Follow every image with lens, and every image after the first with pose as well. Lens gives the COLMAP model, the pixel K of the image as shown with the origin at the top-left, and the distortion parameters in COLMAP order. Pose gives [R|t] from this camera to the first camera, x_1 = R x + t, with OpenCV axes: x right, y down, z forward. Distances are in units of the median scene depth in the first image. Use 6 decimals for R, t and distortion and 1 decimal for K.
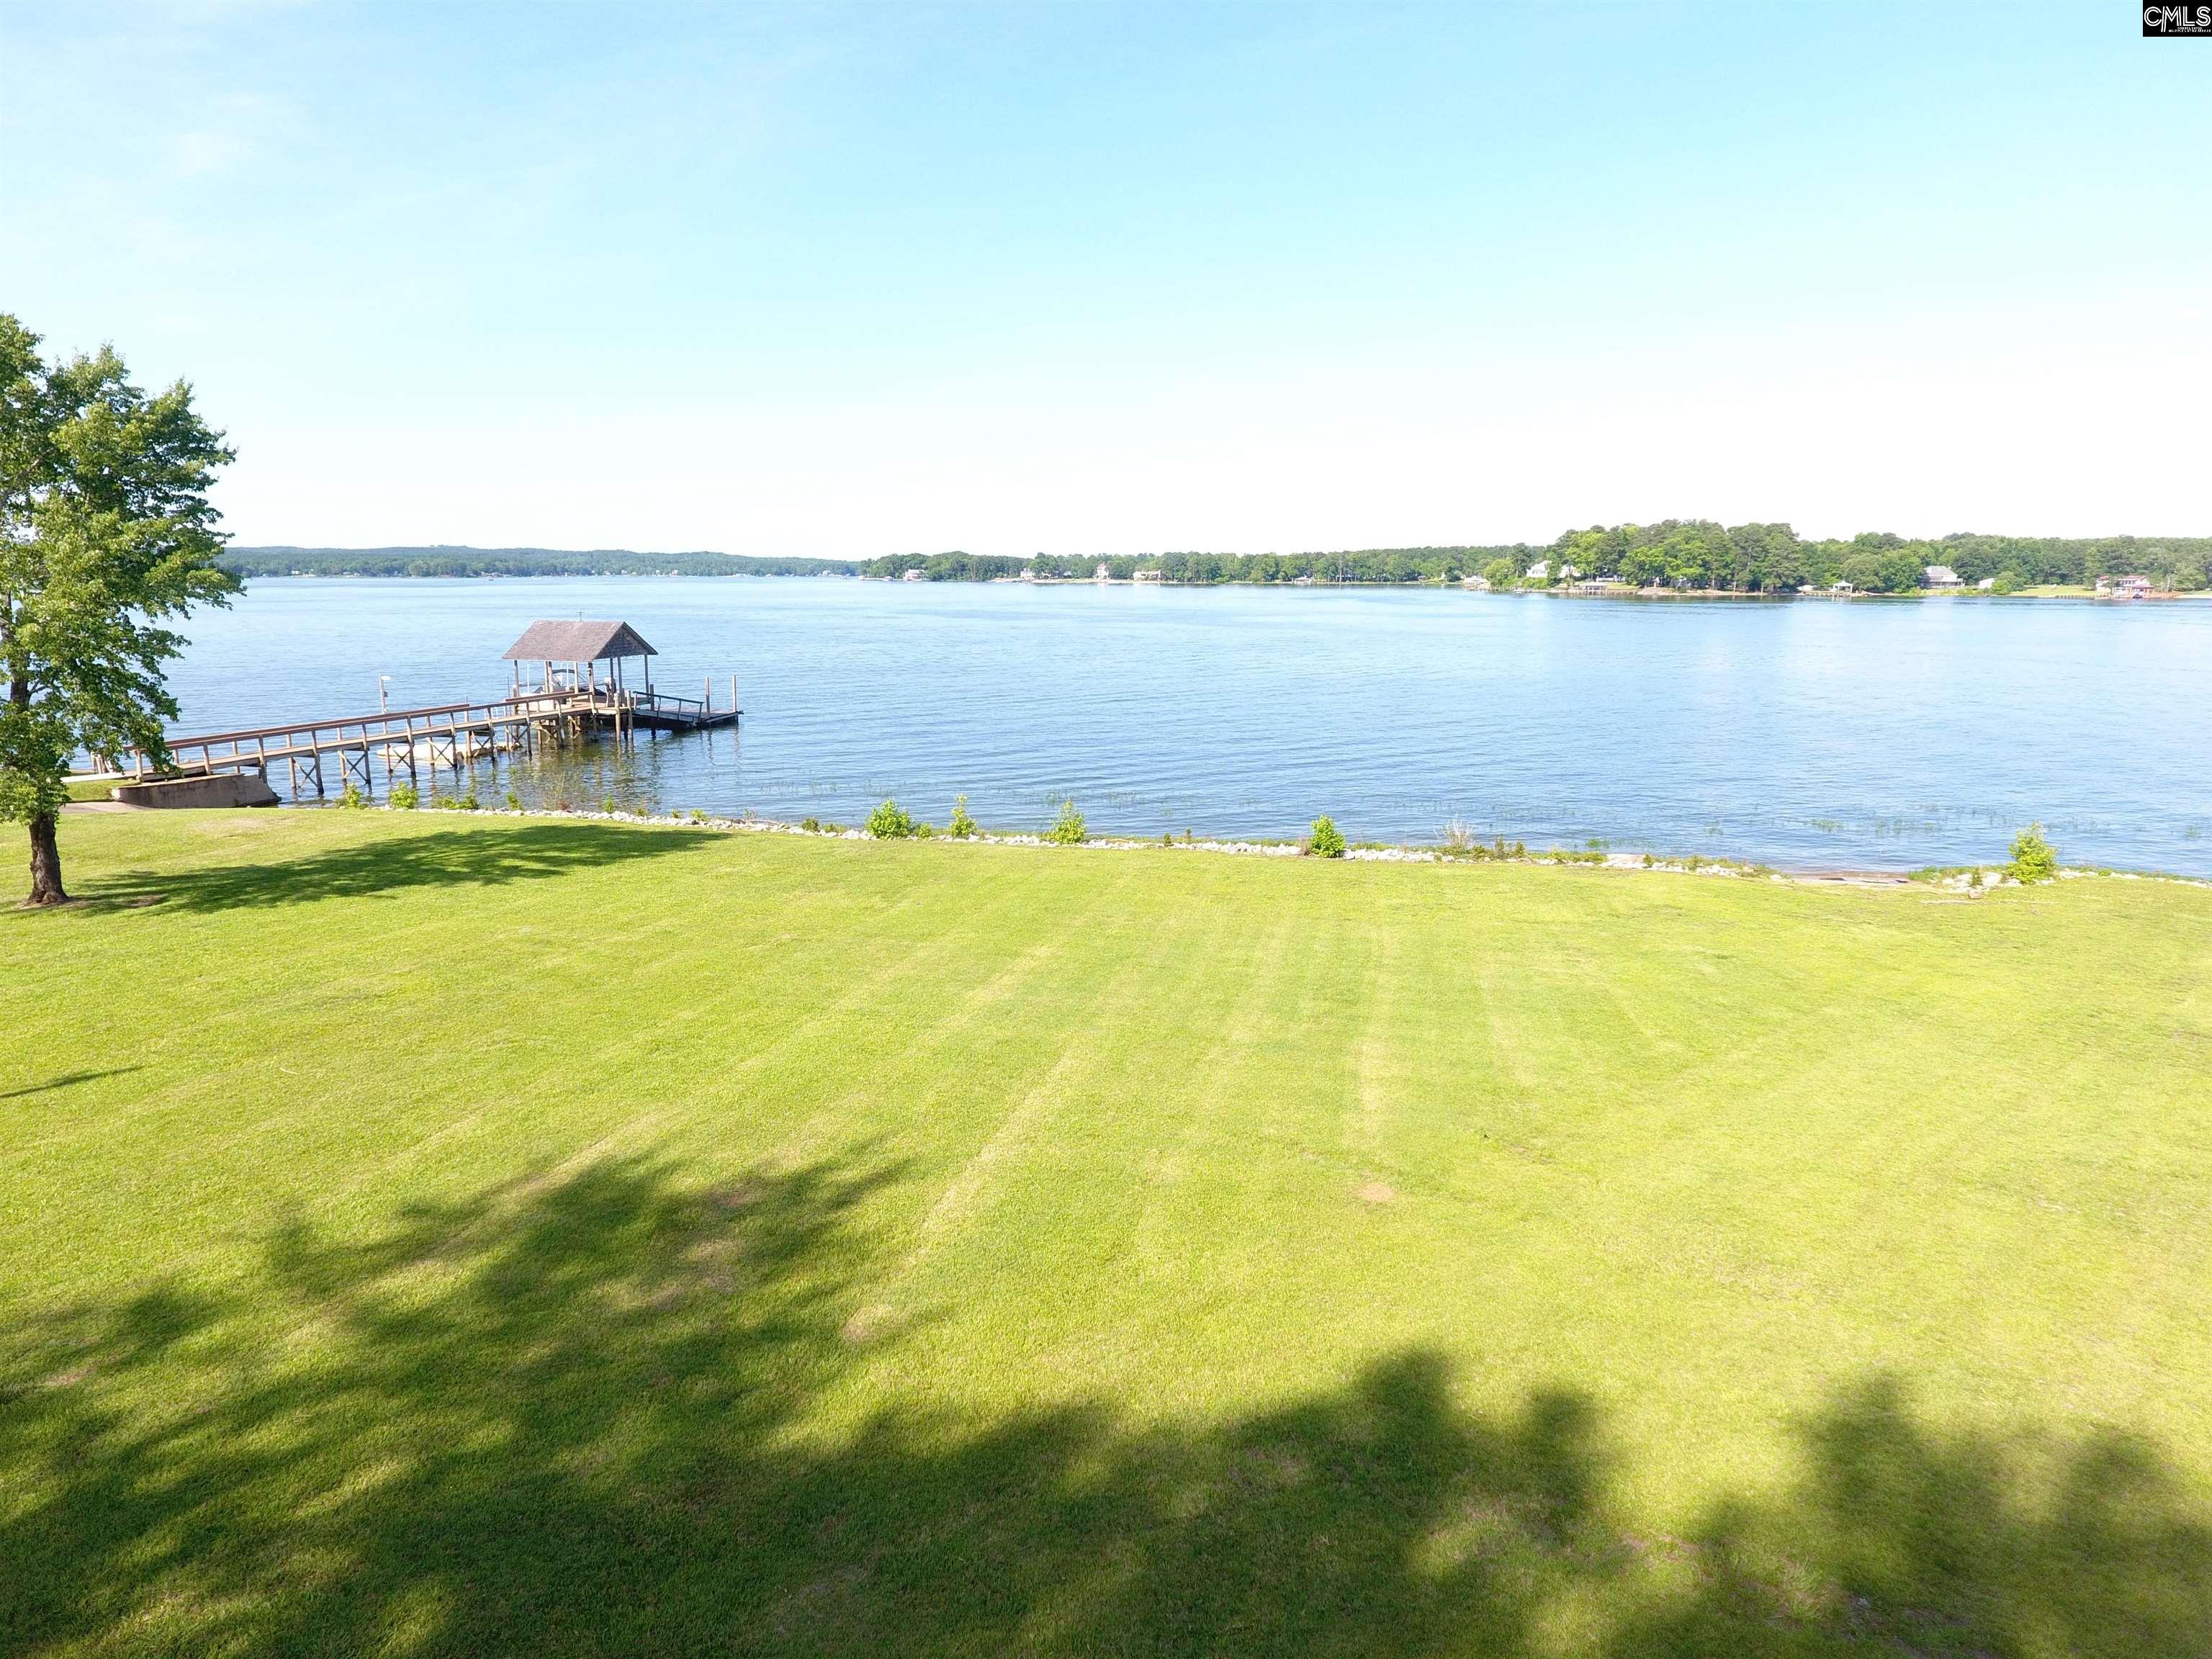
lens RADIAL K [[1298.3, 0, 1069.9], [0, 1298.3, 812.4], [0, 0, 1]] dist [-0.001446, 0.000500]
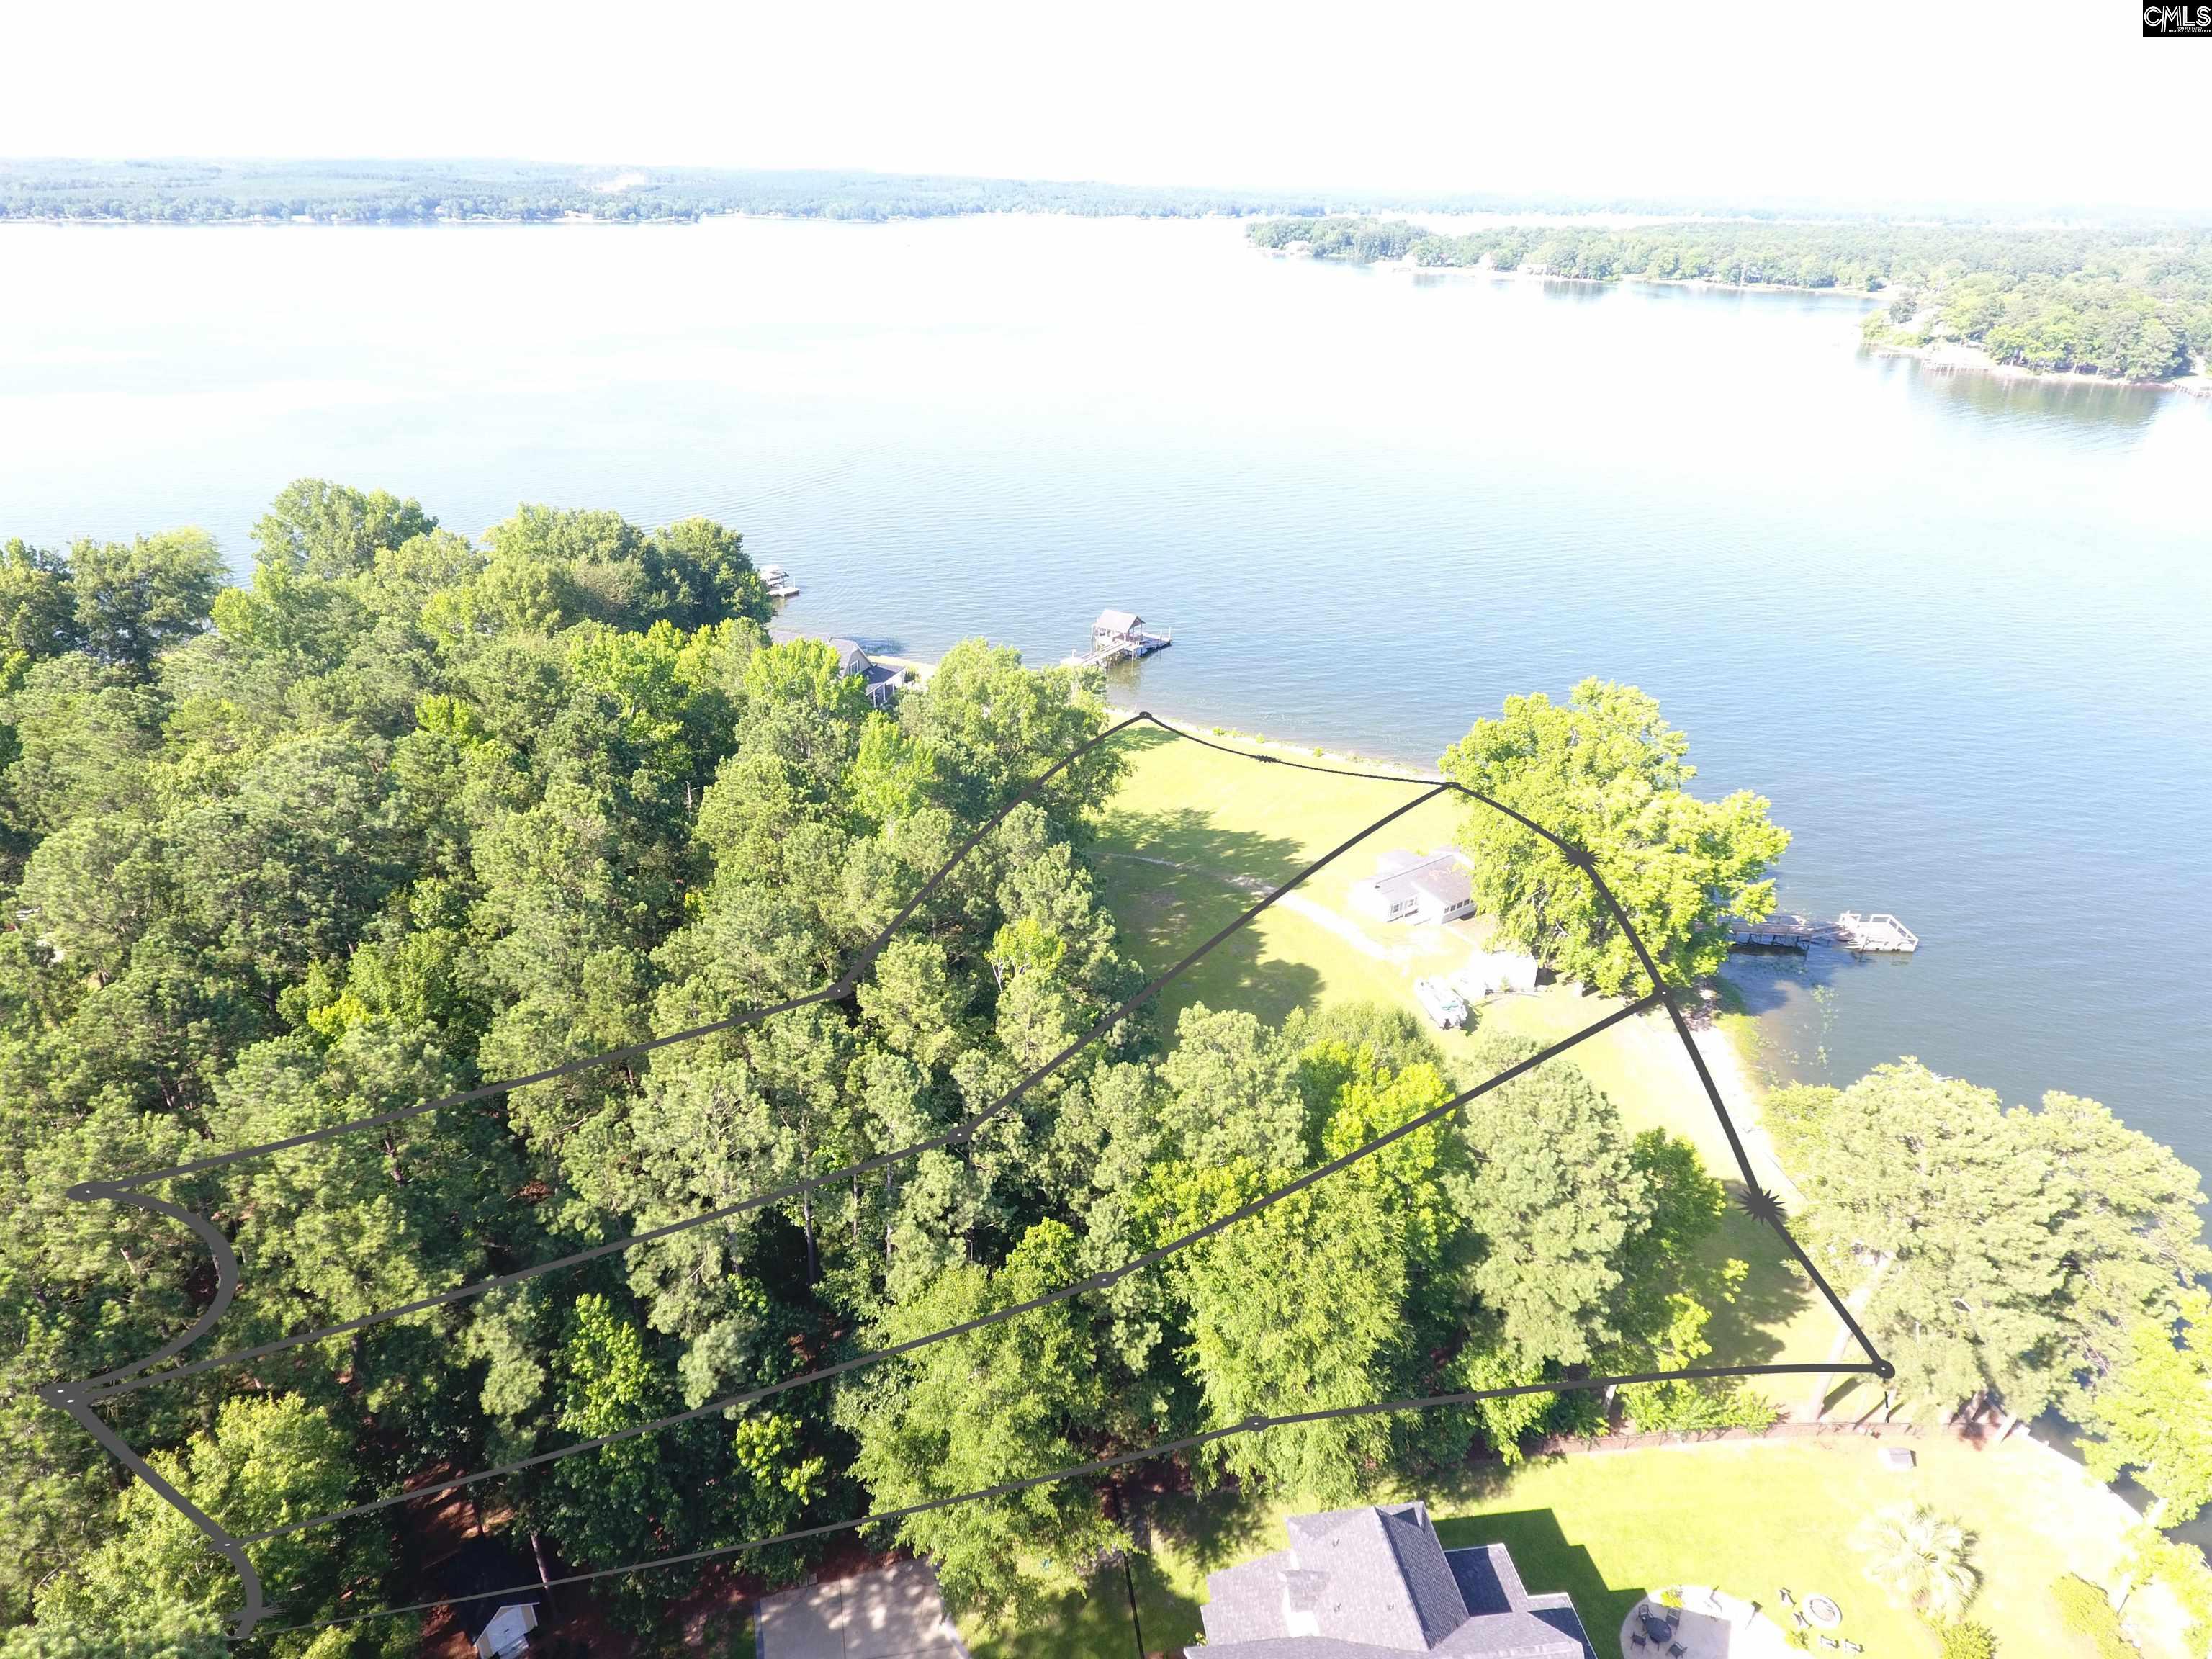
lens RADIAL K [[1297.1, 0, 1070.6], [0, 1297.1, 823.3], [0, 0, 1]] dist [-0.004065, 0.003368]
pose [[0.960913, 0.137188, -0.240468, 0.030964], [-0.066790, 0.957808, 0.279539, -0.058105], [0.268672, -0.252552, 0.929534, -0.211088]]
